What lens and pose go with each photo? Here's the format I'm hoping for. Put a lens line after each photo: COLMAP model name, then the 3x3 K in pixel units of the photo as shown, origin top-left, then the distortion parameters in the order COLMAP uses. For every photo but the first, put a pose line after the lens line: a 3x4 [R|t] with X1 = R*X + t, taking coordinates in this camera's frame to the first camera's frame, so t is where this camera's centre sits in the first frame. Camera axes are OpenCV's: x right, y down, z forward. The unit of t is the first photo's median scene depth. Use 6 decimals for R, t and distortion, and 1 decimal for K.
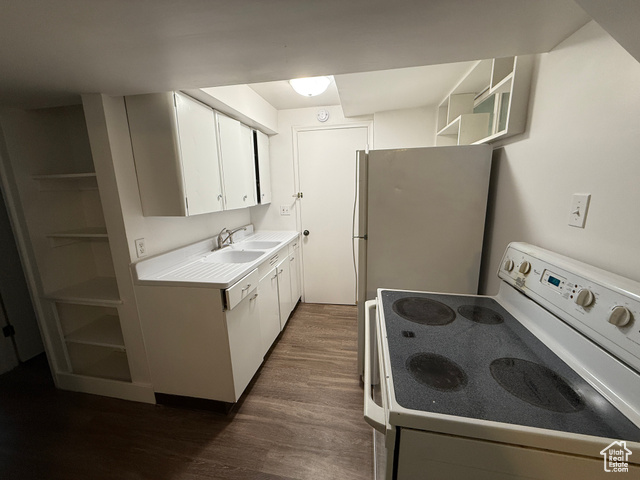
lens RADIAL K [[256.0, 0, 318.2], [0, 256.0, 240.8], [0, 0, 1]] dist [0.000249, -0.000097]
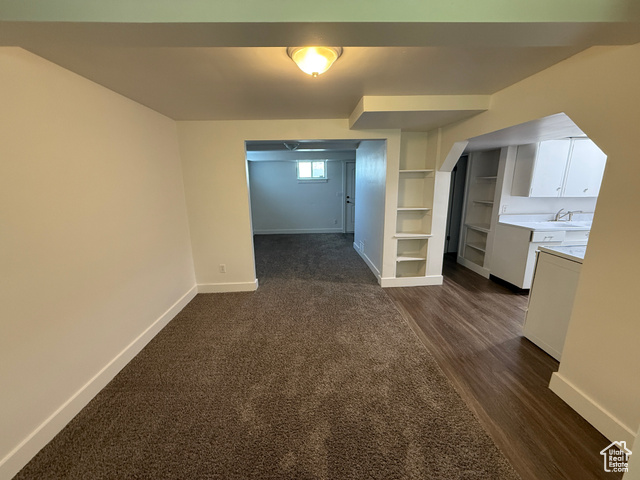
lens RADIAL K [[256.0, 0, 318.2], [0, 256.0, 240.8], [0, 0, 1]] dist [0.000249, -0.000097]
pose [[0.239563, 0.234755, -0.942072, 1.119467], [-0.188254, 0.963143, 0.192134, 0.168819], [0.952455, 0.131321, 0.274927, -1.171181]]
